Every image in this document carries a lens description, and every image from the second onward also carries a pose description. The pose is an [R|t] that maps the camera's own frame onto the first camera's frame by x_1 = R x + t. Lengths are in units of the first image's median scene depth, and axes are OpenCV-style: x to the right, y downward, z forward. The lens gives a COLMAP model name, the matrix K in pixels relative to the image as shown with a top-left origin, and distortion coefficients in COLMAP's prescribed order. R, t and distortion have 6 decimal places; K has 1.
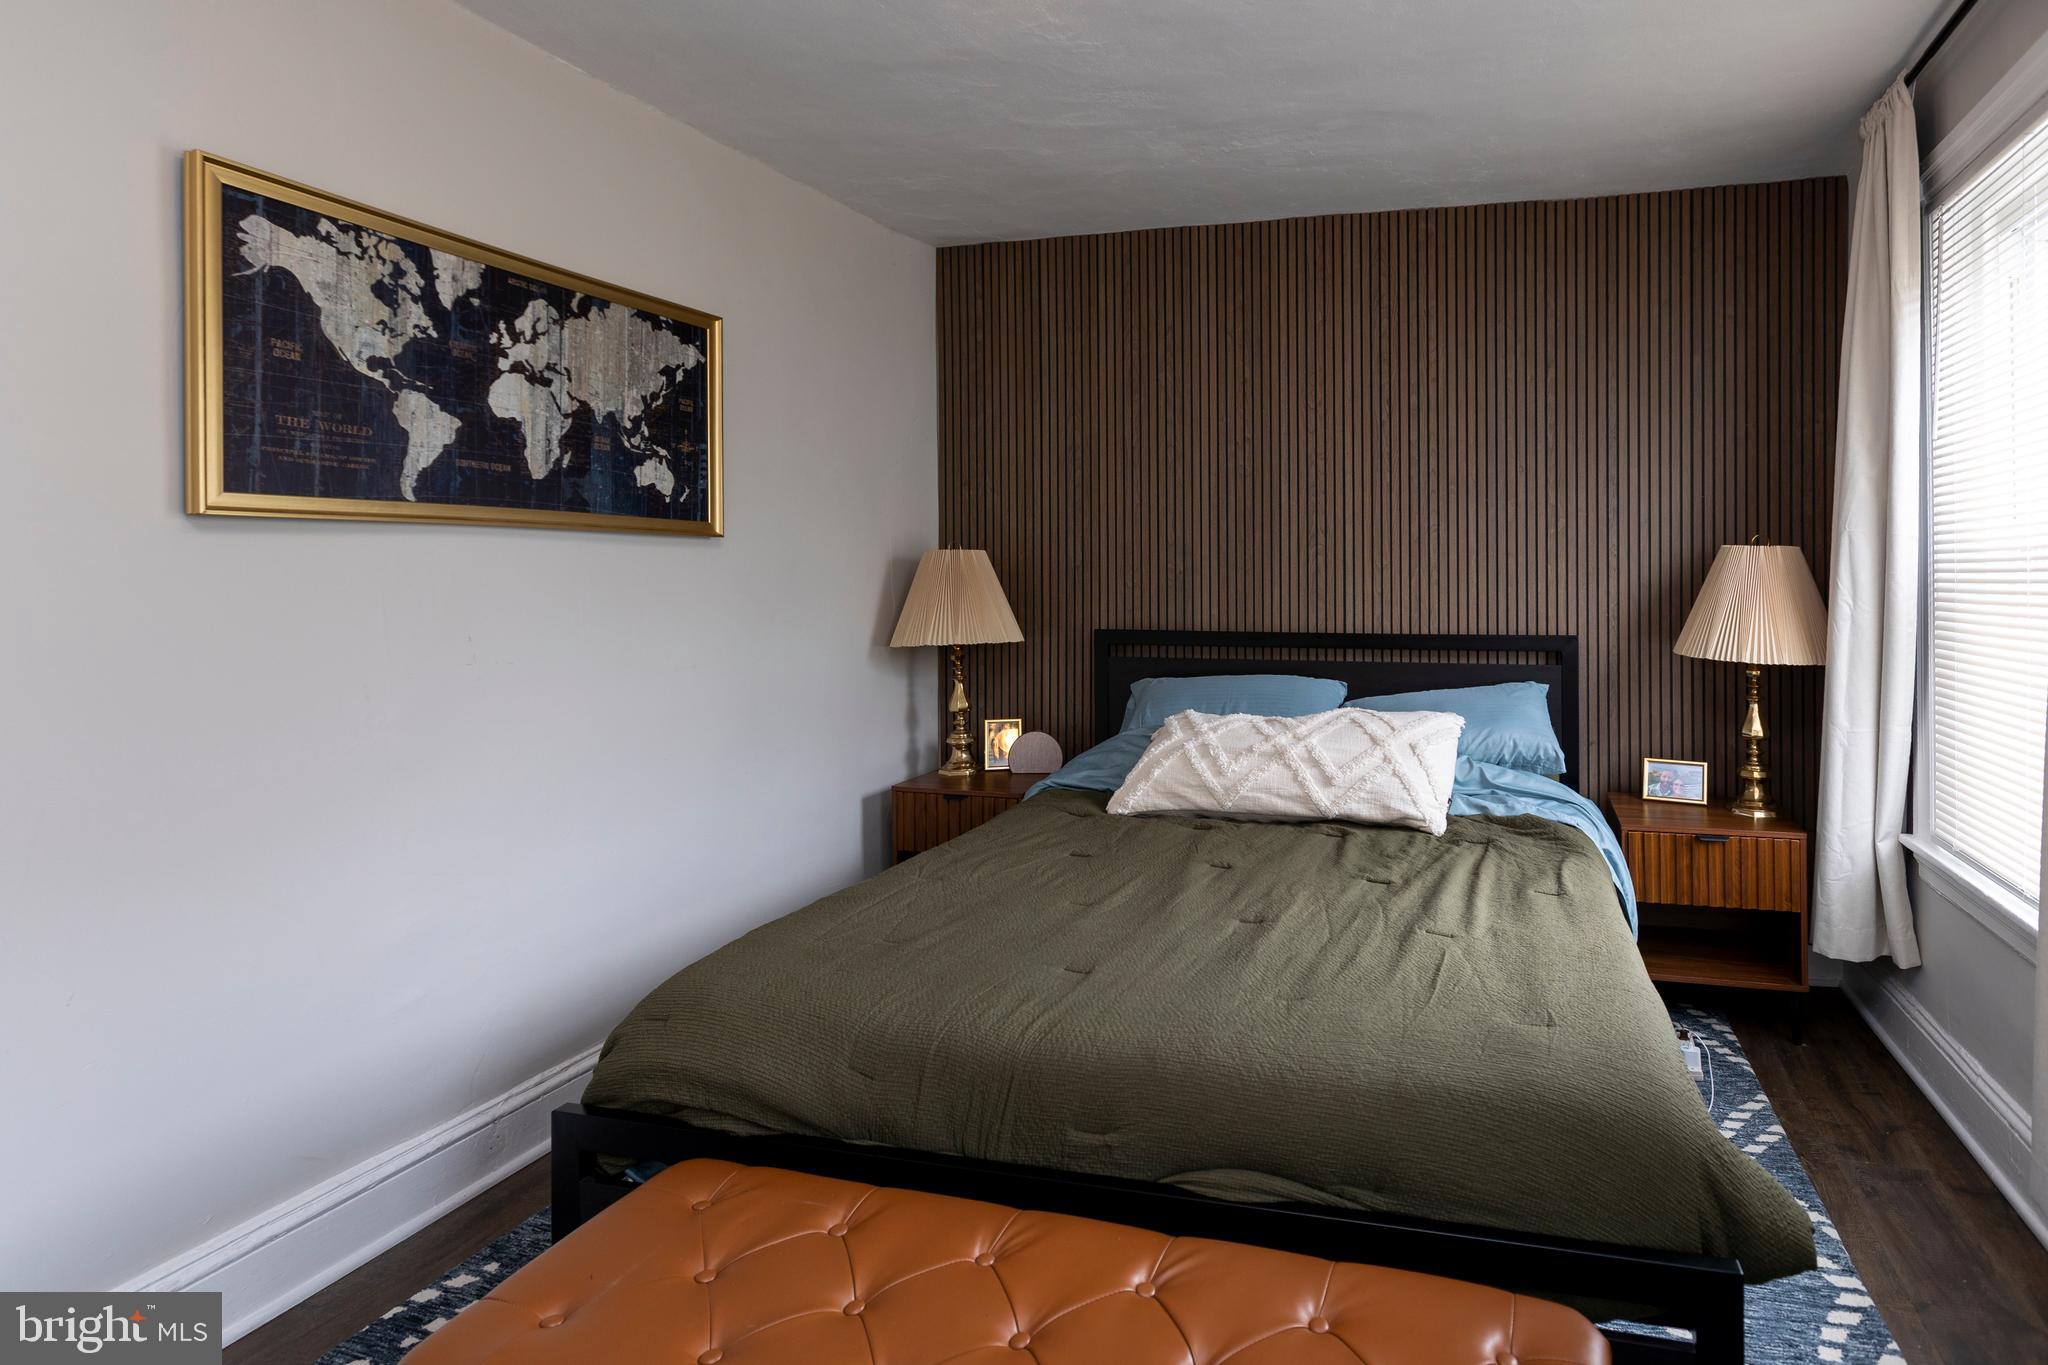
lens RADIAL K [[945.4, 0, 992.8], [0, 945.4, 580.5], [0, 0, 1]] dist [0.004577, 0.000950]
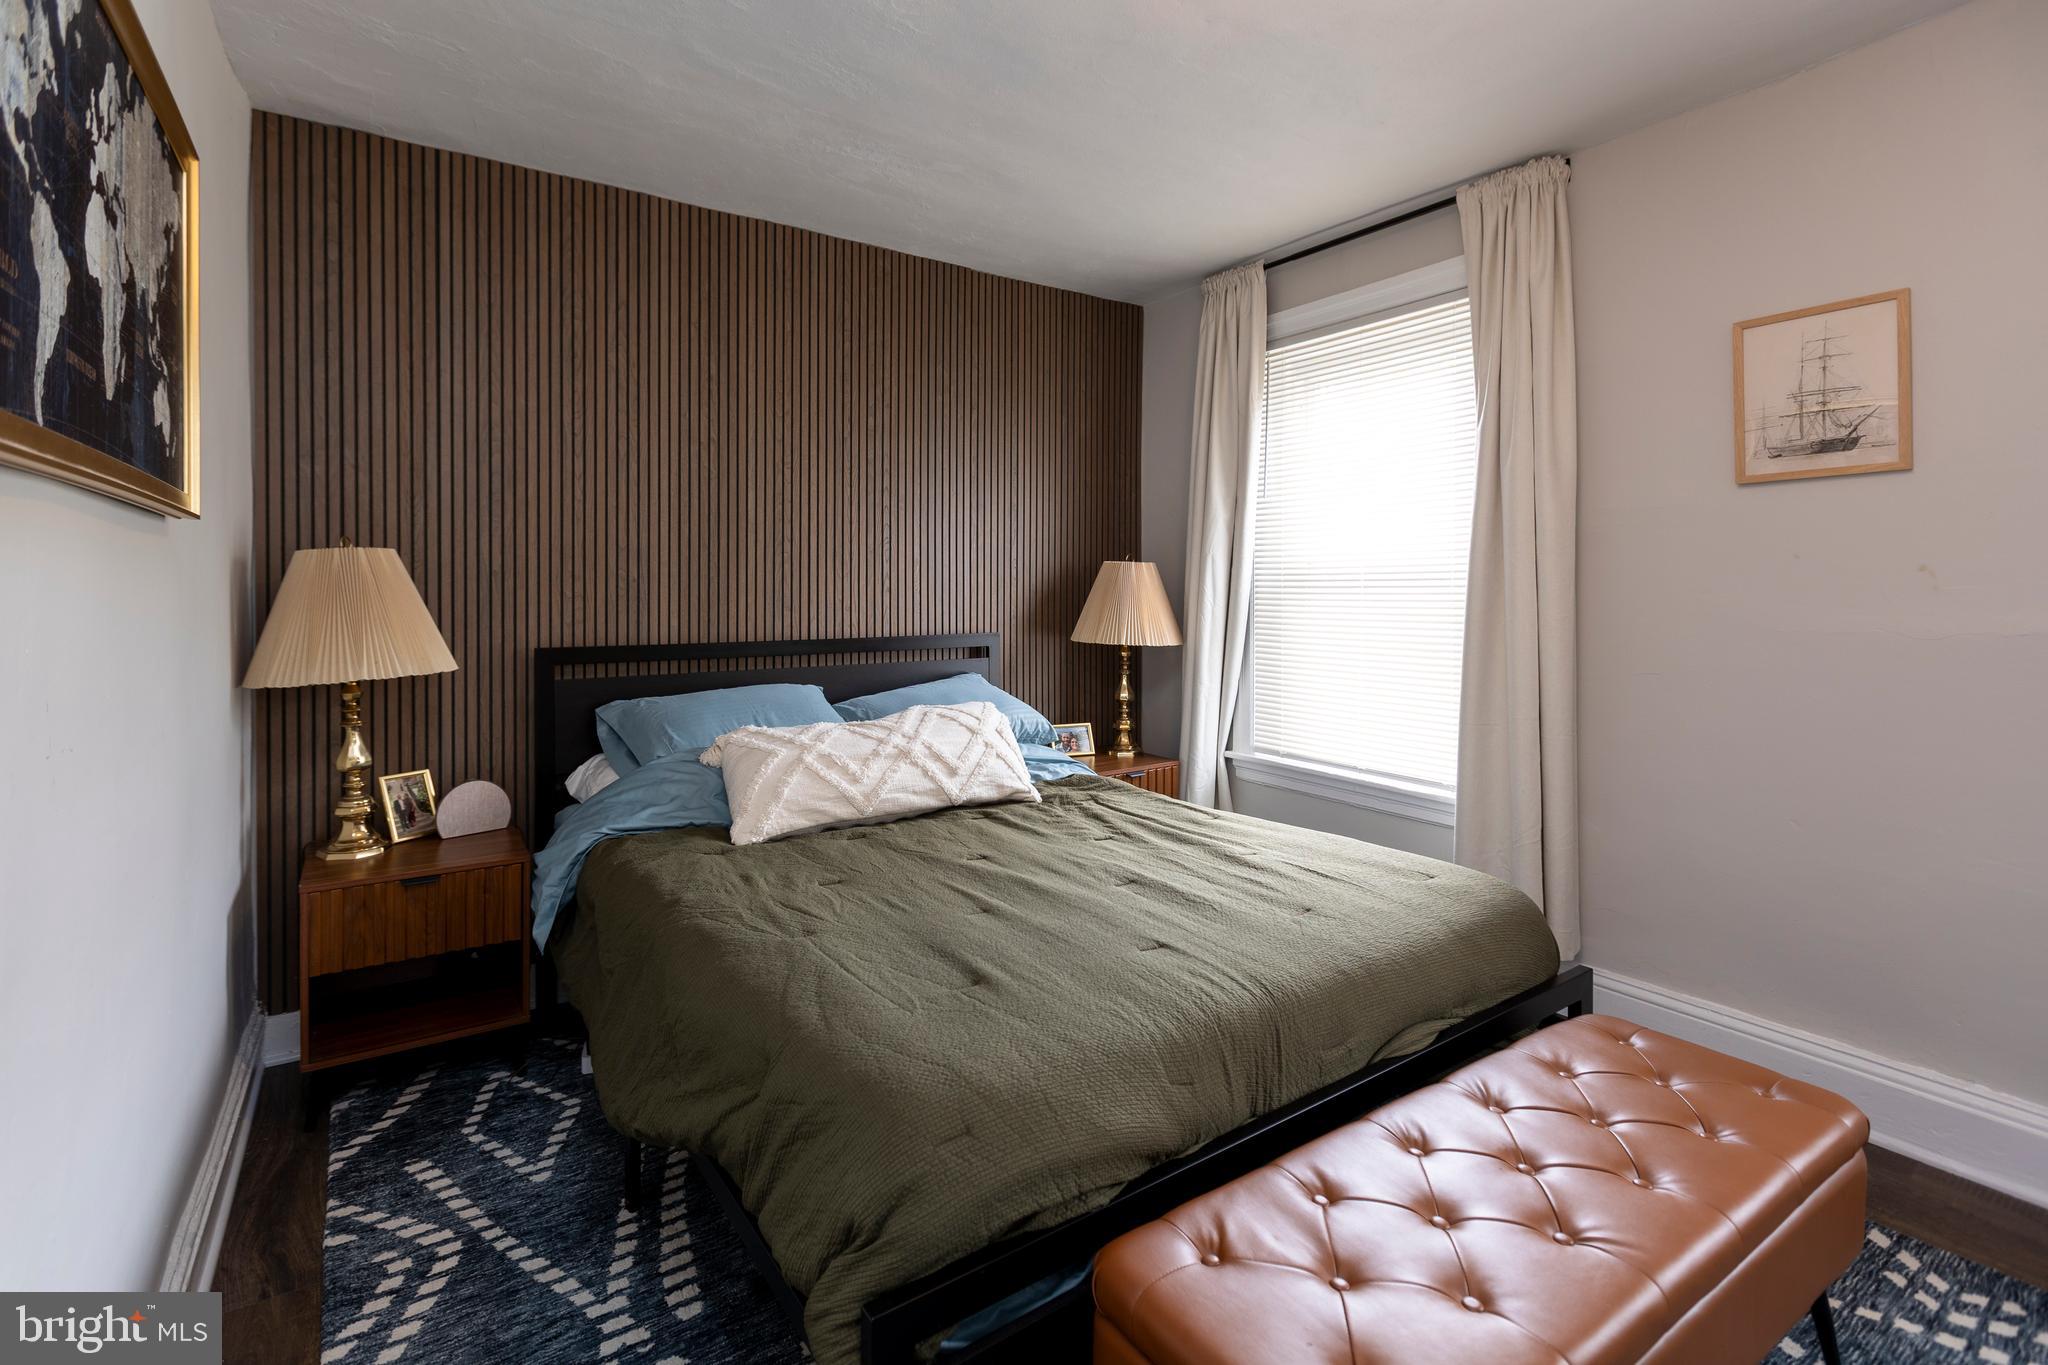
lens RADIAL K [[945.4, 0, 1096.9], [0, 945.4, 597.6], [0, 0, 1]] dist [0.004577, 0.000950]
pose [[0.661936, -0.011649, 0.749470, -0.202268], [0.005207, 0.999927, 0.010943, 0.000374], [-0.749542, -0.003341, 0.661948, 0.089941]]
